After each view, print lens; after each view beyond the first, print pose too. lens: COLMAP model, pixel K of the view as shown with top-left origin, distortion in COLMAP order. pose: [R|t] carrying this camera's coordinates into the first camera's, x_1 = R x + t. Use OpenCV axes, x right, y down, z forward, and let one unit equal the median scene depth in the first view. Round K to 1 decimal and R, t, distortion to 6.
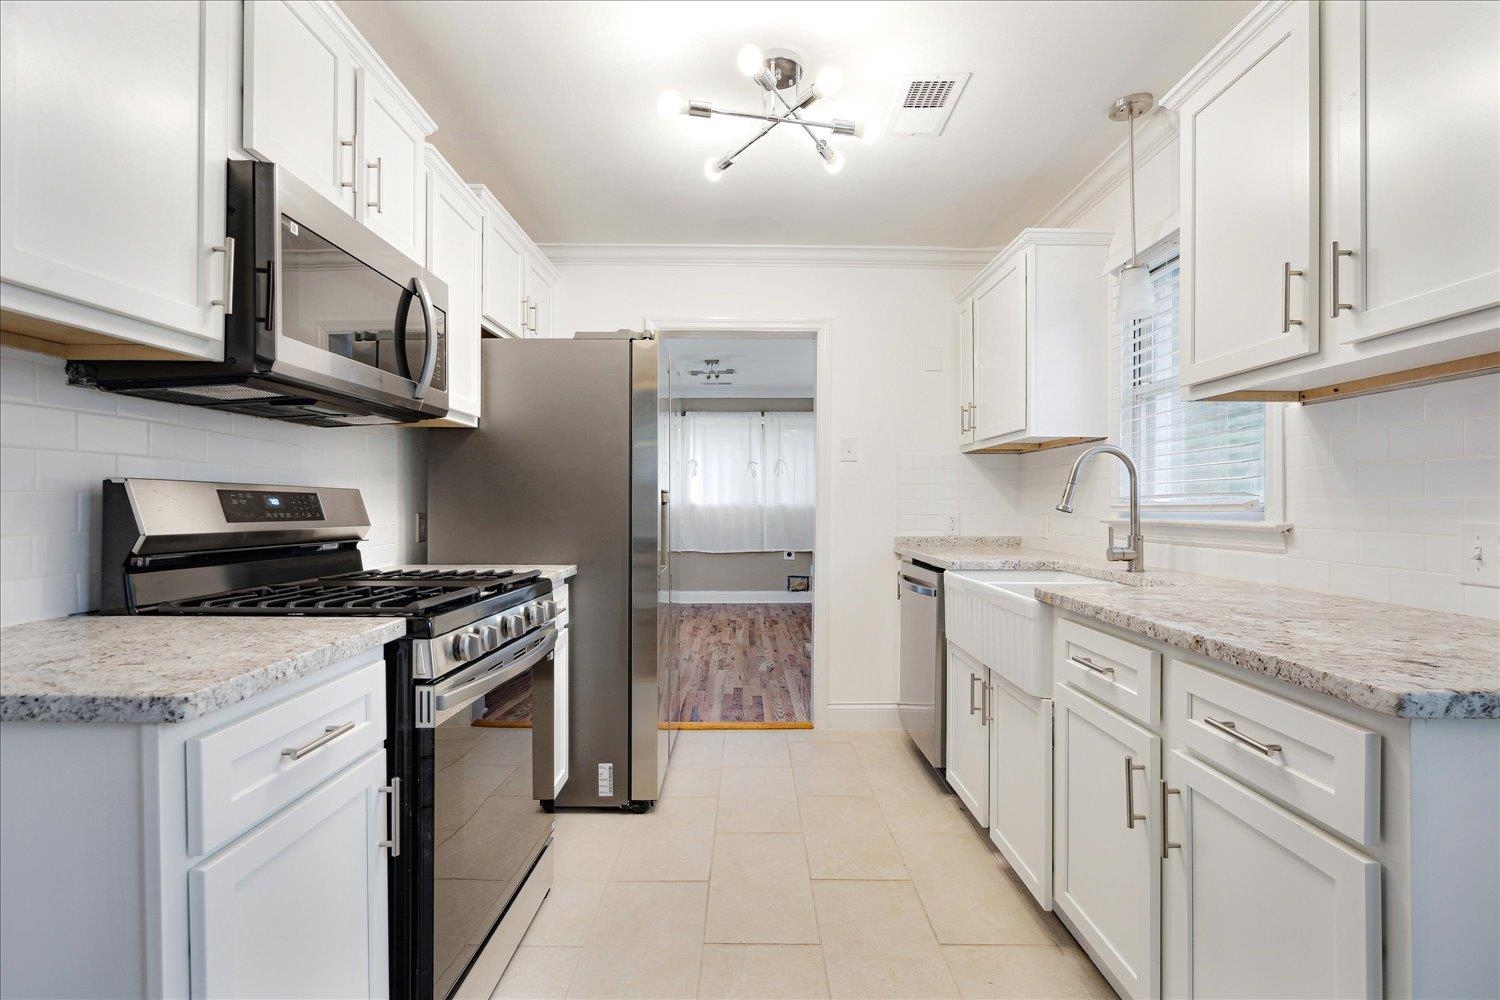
lens RADIAL K [[677.3, 0, 744.9], [0, 677.3, 499.5], [0, 0, 1]] dist [-0.007015, 0.003262]
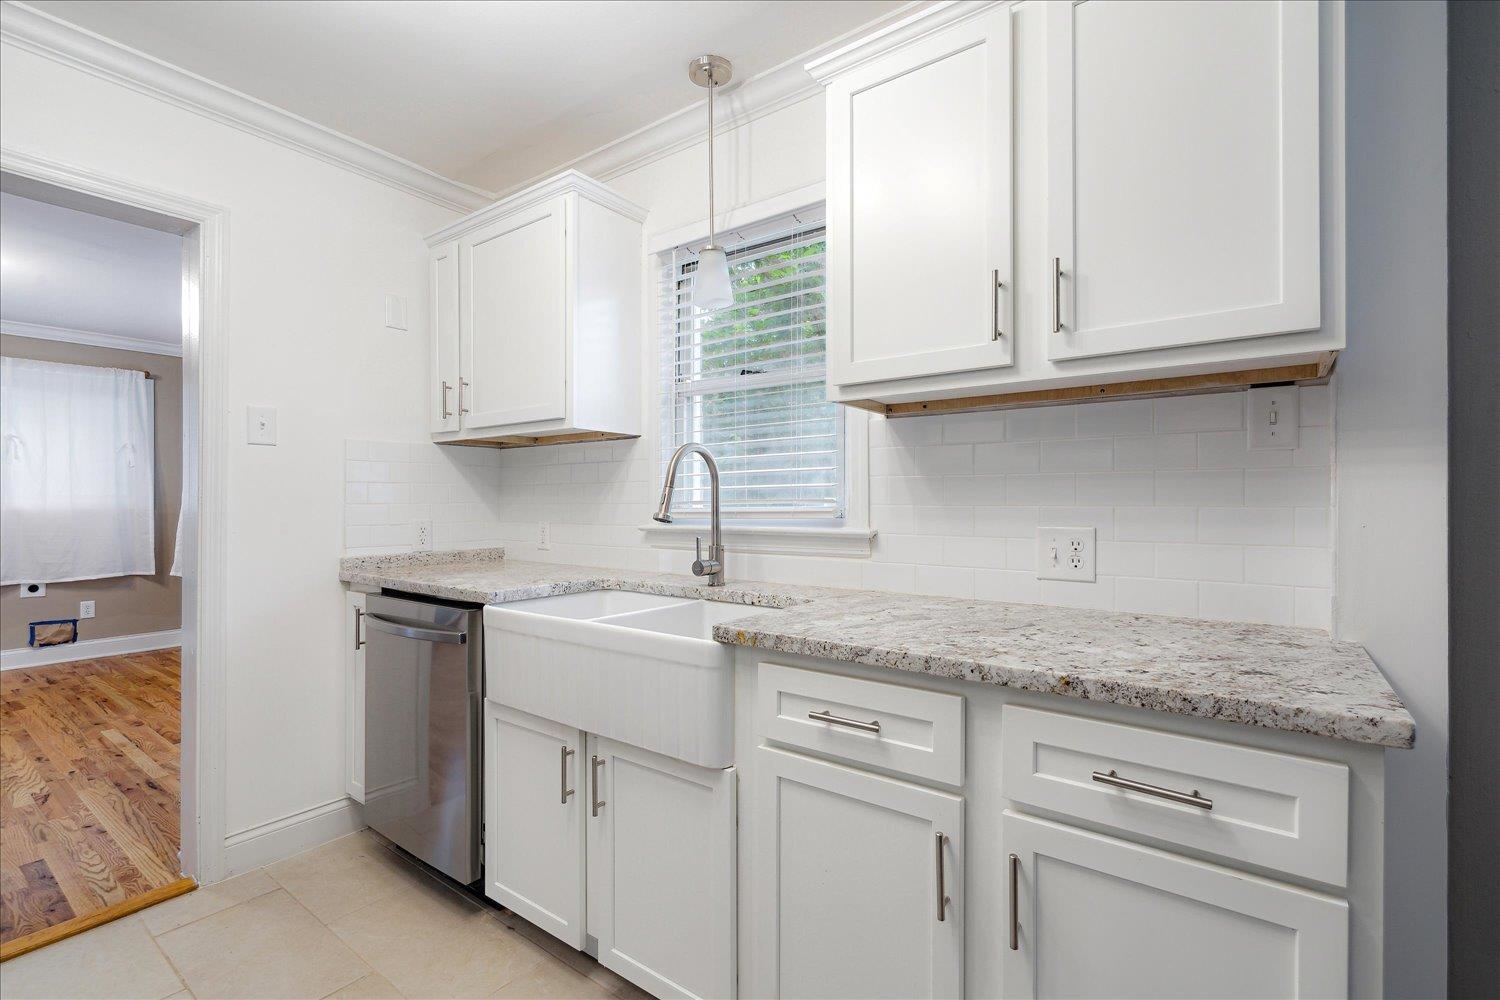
lens RADIAL K [[677.3, 0, 740.5], [0, 677.3, 504.7], [0, 0, 1]] dist [-0.007015, 0.003262]
pose [[0.607314, -0.005750, 0.794441, -0.126156], [-0.001825, 0.999961, 0.008633, -0.009640], [-0.794460, -0.006693, 0.607280, 0.418493]]
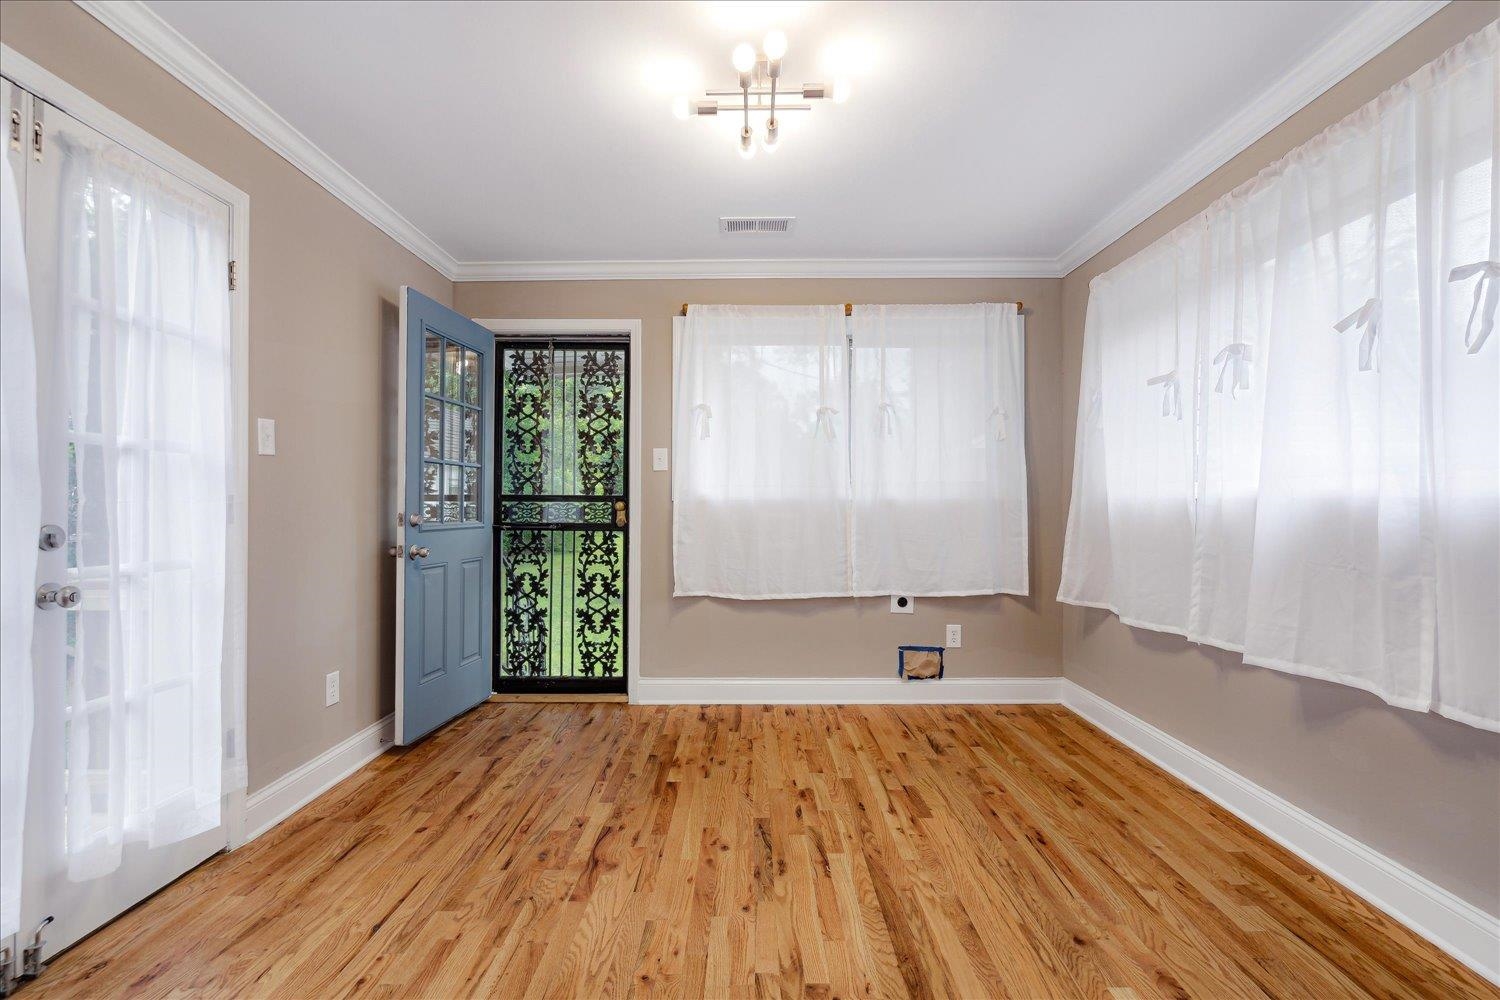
lens RADIAL K [[677.3, 0, 733.9], [0, 677.3, 501.3], [0, 0, 1]] dist [-0.007015, 0.003262]
pose [[0.999639, -0.000551, -0.026859, -0.162007], [0.000404, 0.999985, -0.005484, 0.047448], [0.026862, 0.005471, 0.999624, 2.028432]]
